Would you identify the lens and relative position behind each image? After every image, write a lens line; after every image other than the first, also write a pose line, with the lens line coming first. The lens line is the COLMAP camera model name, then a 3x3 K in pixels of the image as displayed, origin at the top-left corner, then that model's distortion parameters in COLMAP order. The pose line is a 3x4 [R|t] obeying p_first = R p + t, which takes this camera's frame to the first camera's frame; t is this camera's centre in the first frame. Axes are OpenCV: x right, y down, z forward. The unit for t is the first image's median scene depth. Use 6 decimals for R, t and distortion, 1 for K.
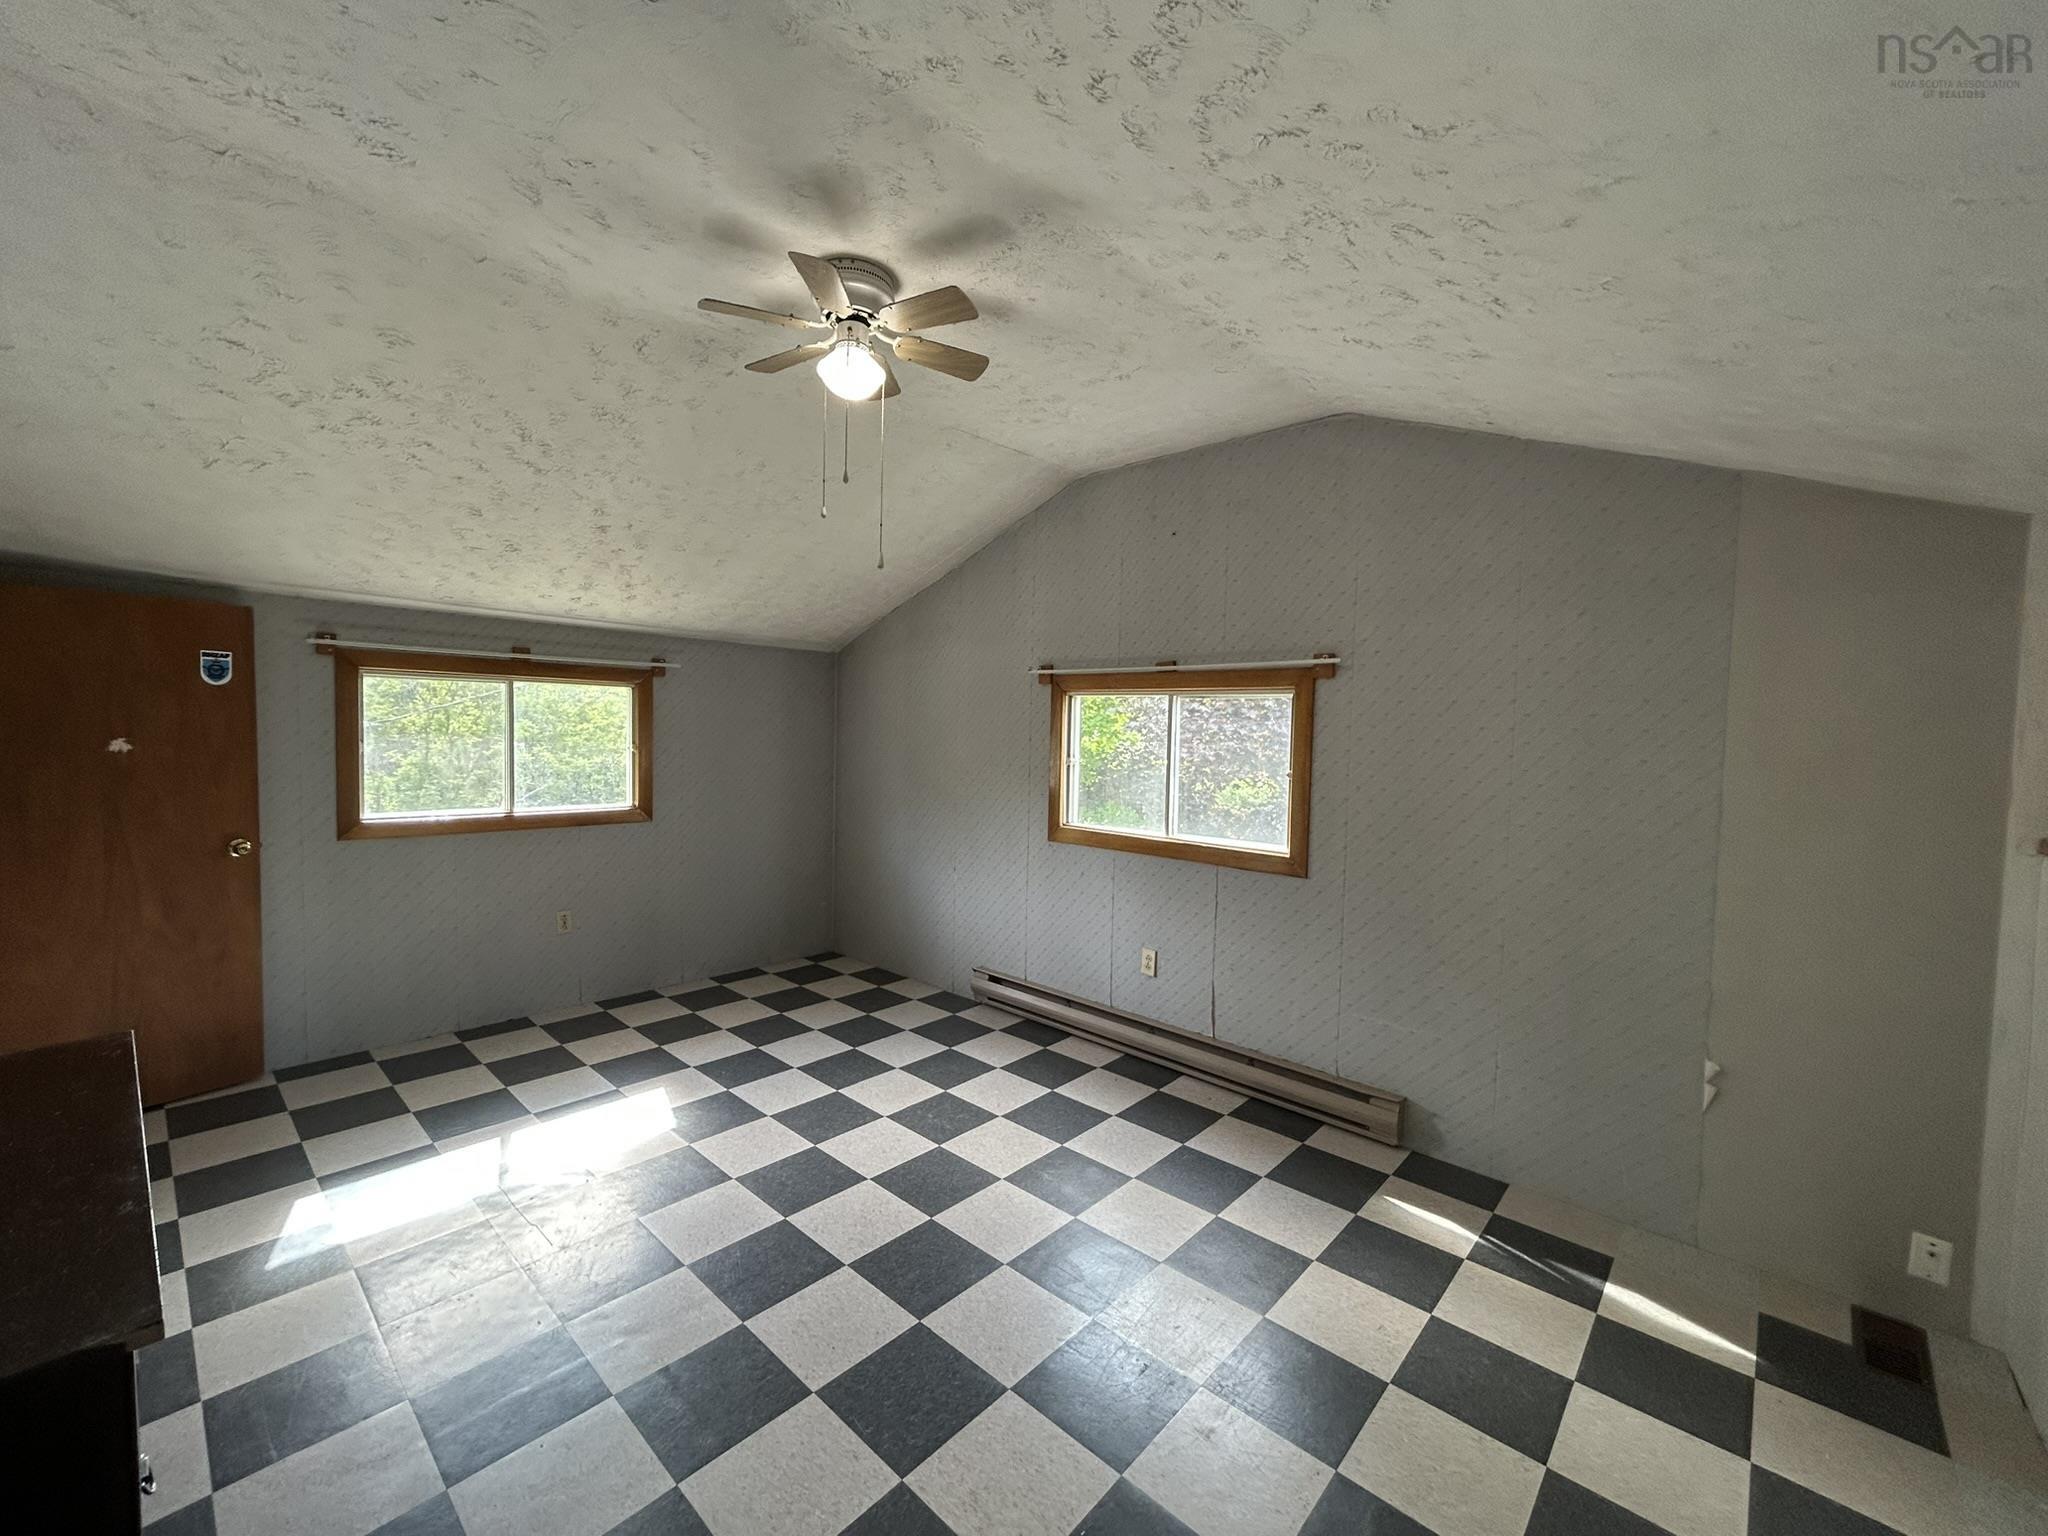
lens RADIAL K [[852.0, 0, 1018.9], [0, 852.0, 767.1], [0, 0, 1]] dist [0.000671, 0.000074]
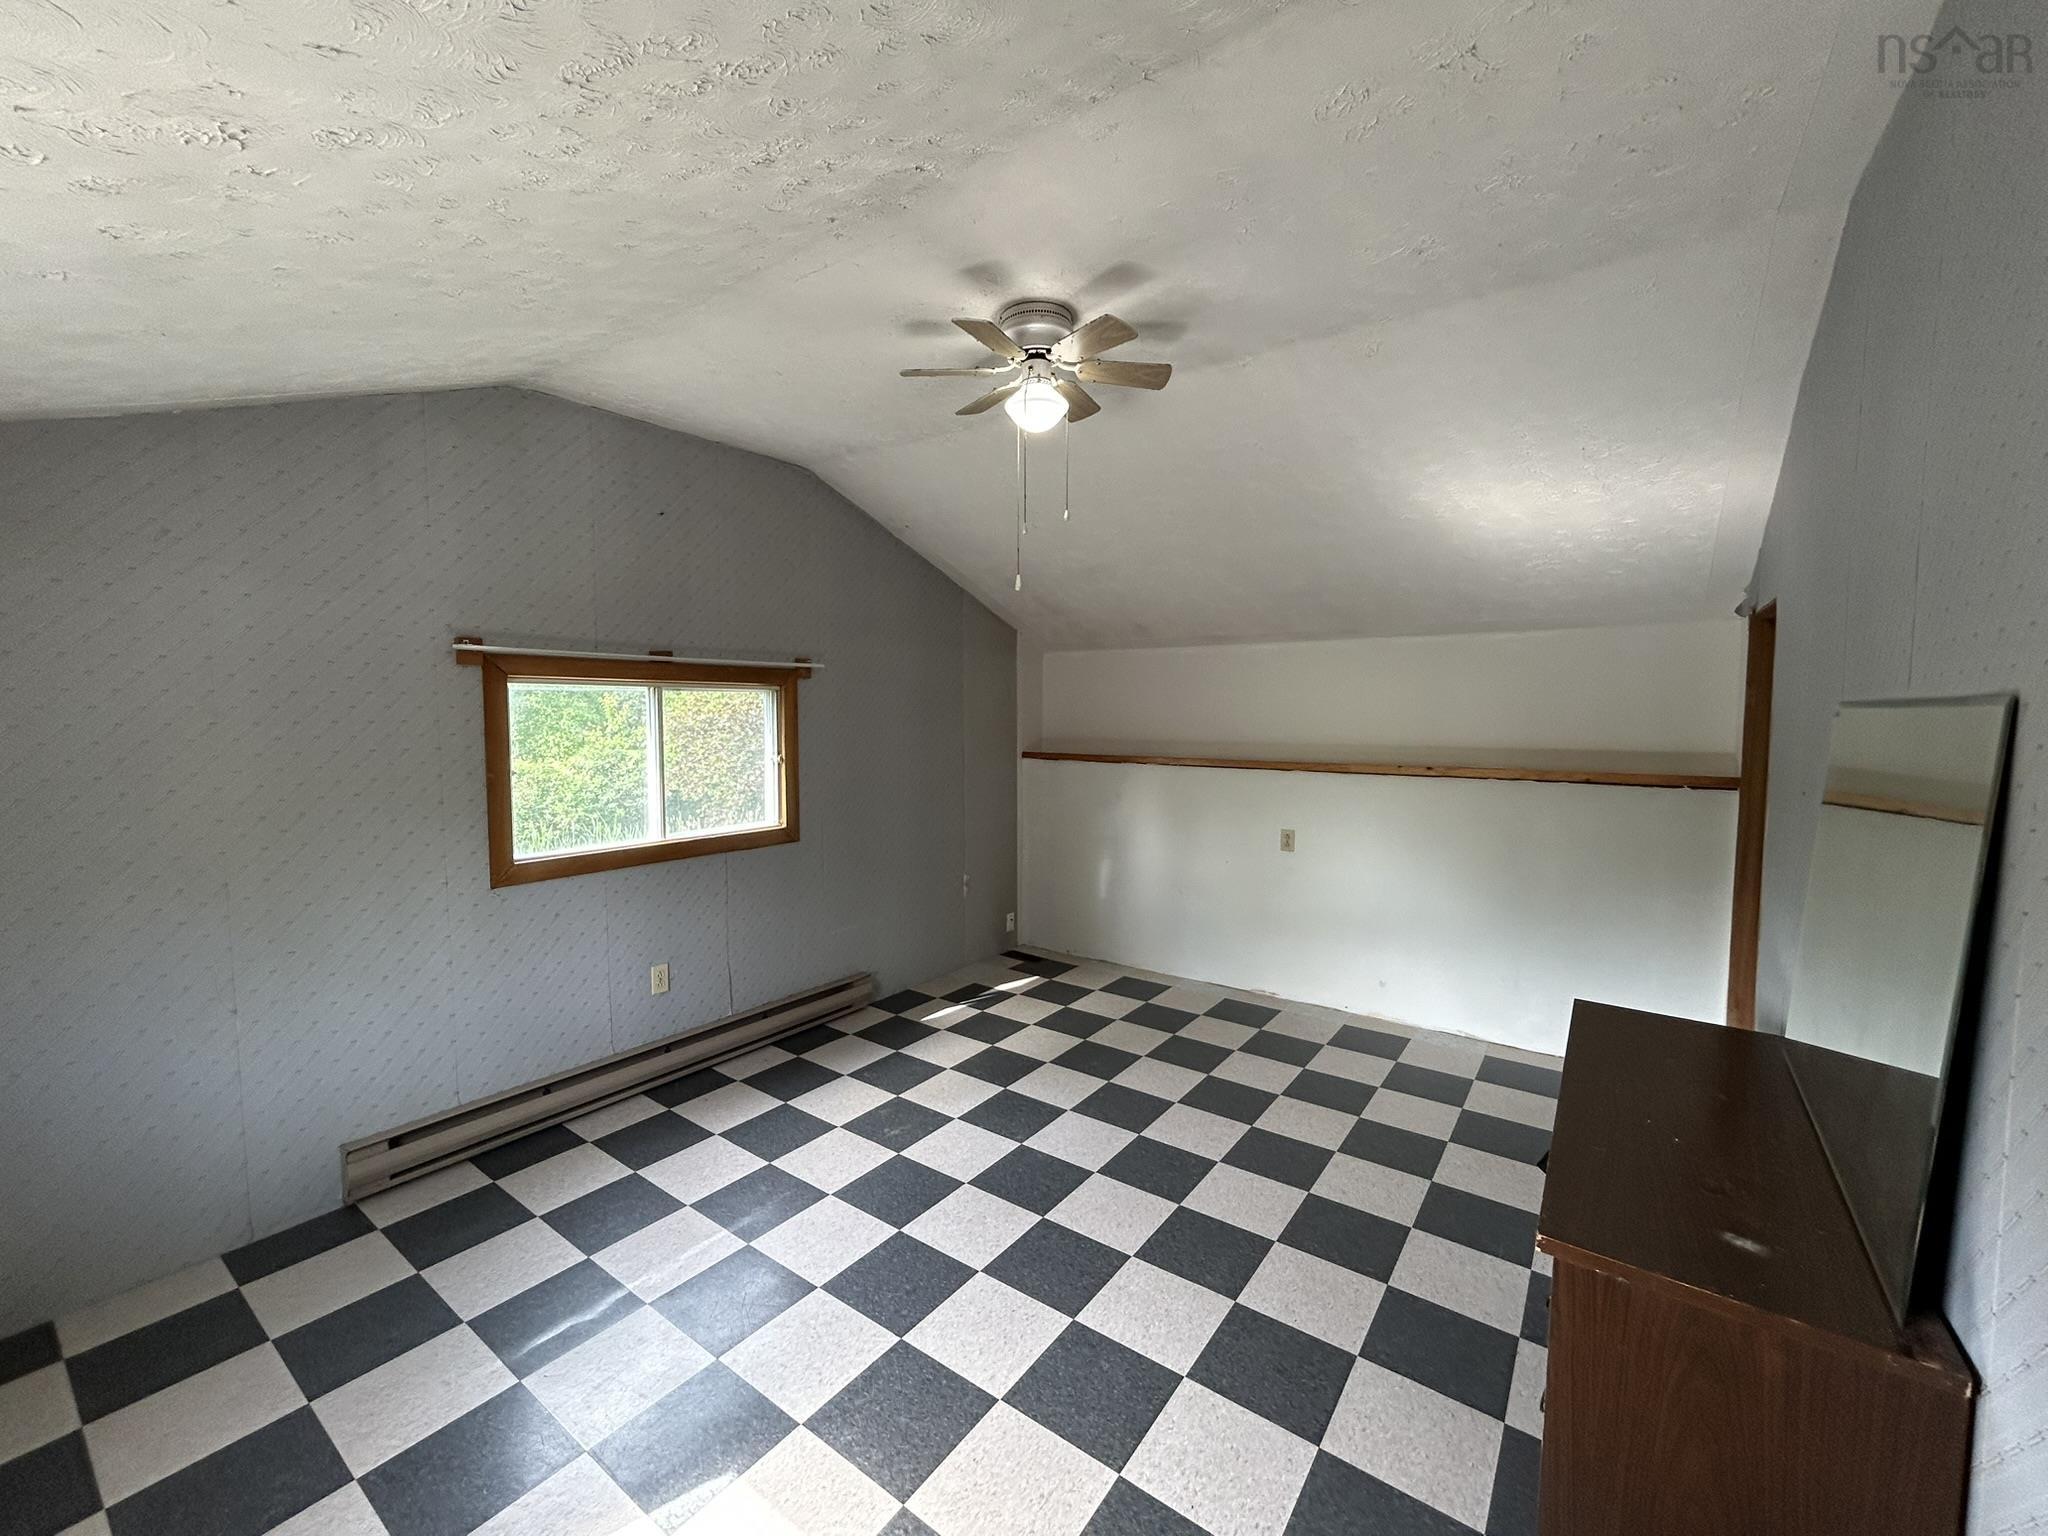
lens RADIAL K [[852.0, 0, 1018.9], [0, 852.0, 767.1], [0, 0, 1]] dist [0.000671, 0.000074]
pose [[-0.131814, -0.085854, 0.987550, -0.906633], [0.049846, 0.994408, 0.093103, -0.073638], [-0.990020, 0.061498, -0.126797, 0.831397]]
